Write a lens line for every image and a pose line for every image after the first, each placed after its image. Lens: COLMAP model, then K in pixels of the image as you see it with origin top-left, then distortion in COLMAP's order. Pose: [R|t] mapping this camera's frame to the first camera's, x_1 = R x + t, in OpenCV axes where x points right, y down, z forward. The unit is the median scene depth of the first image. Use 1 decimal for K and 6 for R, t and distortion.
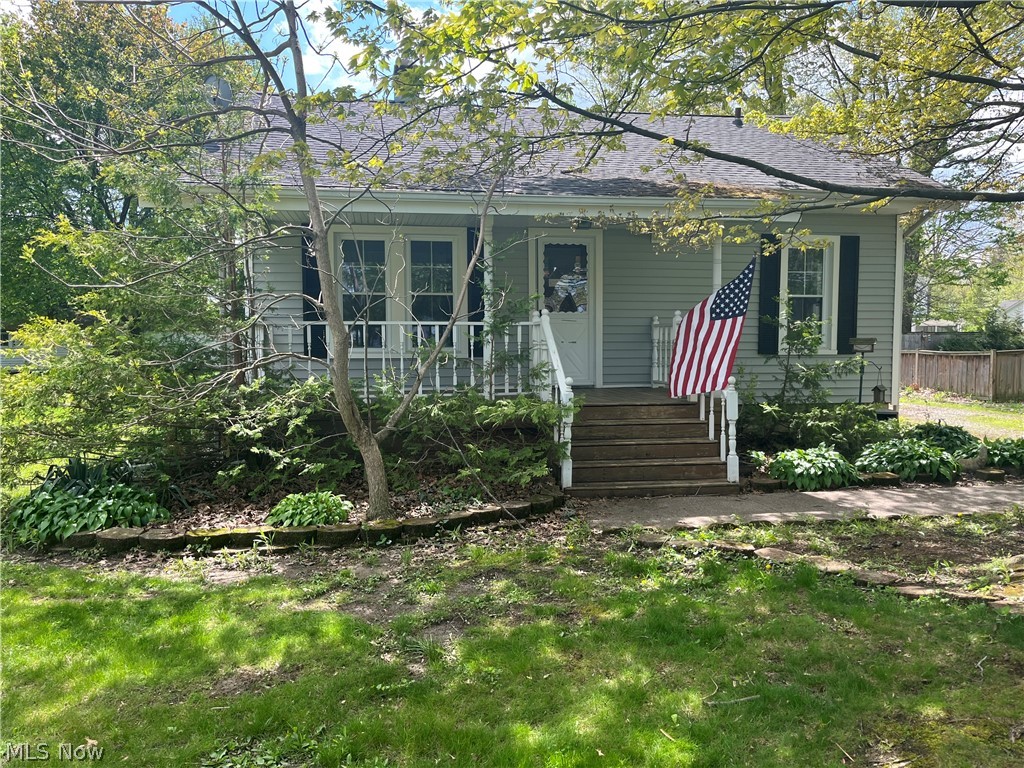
lens RADIAL K [[755.6, 0, 527.4], [0, 755.6, 377.2], [0, 0, 1]] dist [0.053075, -0.067701]
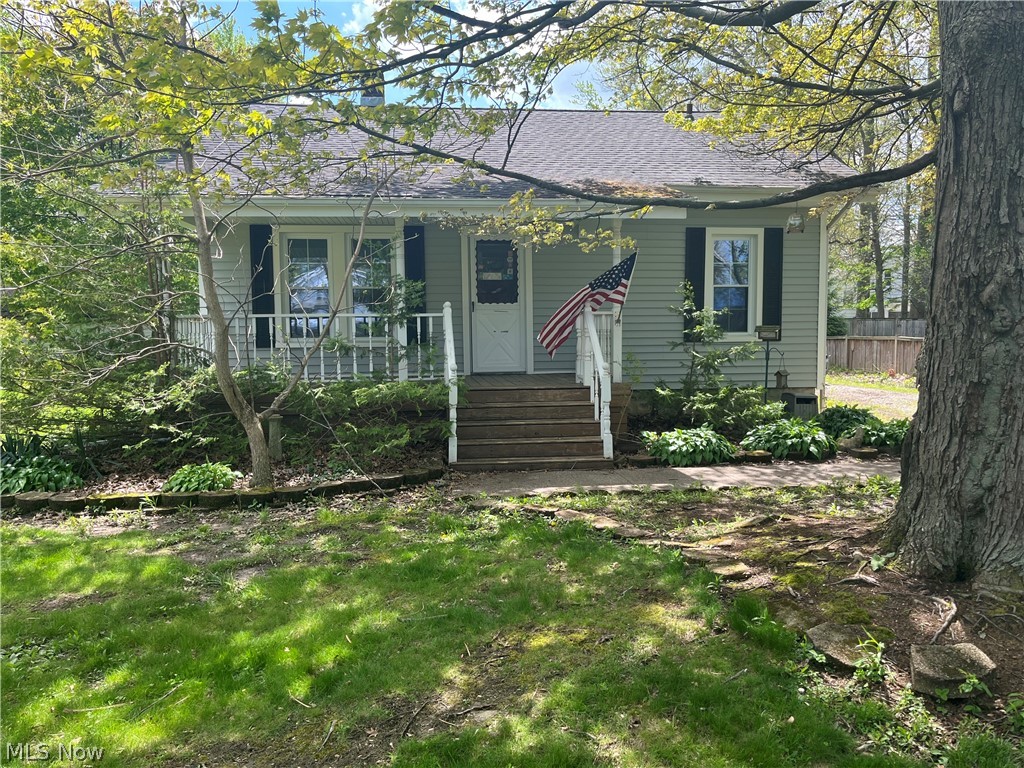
lens RADIAL K [[755.6, 0, 527.4], [0, 755.6, 377.2], [0, 0, 1]] dist [0.053075, -0.067701]
pose [[0.998125, -0.003633, -0.061103, 0.284731], [0.004463, 0.999900, 0.013449, 0.007369], [0.061048, -0.013696, 0.998041, -0.124516]]
